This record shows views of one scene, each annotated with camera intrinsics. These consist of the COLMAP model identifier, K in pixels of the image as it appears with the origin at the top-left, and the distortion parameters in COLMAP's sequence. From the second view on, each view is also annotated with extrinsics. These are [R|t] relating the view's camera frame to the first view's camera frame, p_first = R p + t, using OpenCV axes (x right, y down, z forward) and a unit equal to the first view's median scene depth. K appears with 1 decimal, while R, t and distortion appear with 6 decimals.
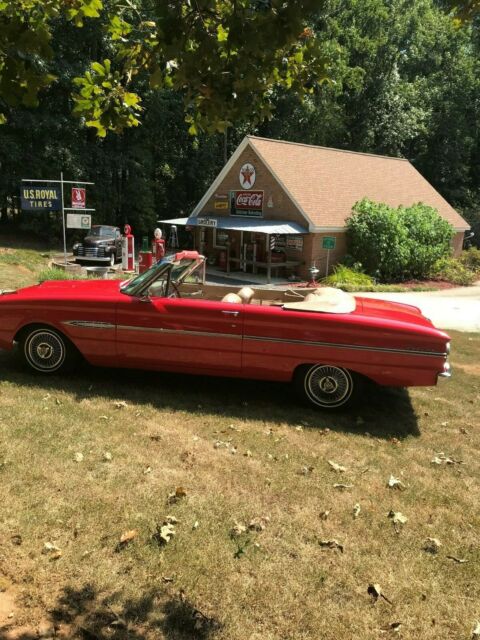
lens RADIAL K [[544.7, 0, 240.0], [0, 544.7, 320.0], [0, 0, 1]] dist [-0.000960, 0.005687]
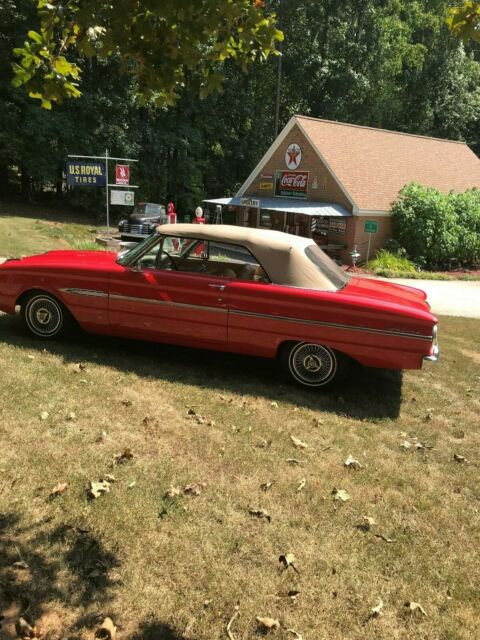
lens RADIAL K [[544.7, 0, 240.0], [0, 544.7, 320.0], [0, 0, 1]] dist [-0.000960, 0.005687]
pose [[0.994020, 0.047611, -0.098267, 0.036501], [-0.044538, 0.998455, 0.033231, 0.003874], [0.099698, -0.028655, 0.994605, 0.000863]]
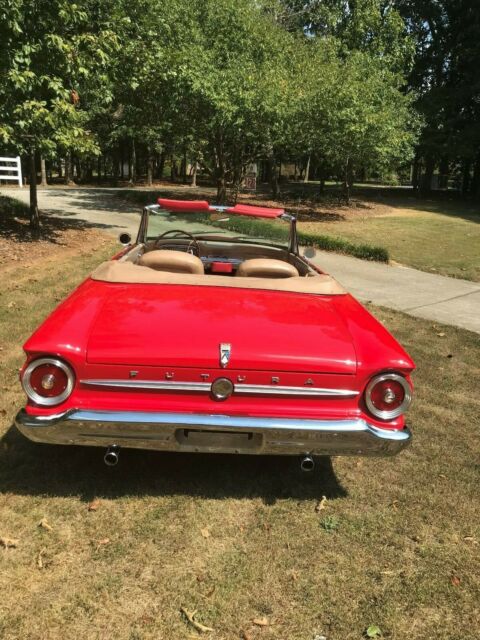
lens RADIAL K [[526.3, 0, 240.0], [0, 526.3, 320.0], [0, 0, 1]] dist [0.005375, 0.012670]
pose [[0.197822, 0.199976, -0.959623, 0.243657], [-0.218762, 0.963285, 0.155642, -0.030592], [0.955515, 0.179140, 0.234306, 0.296790]]
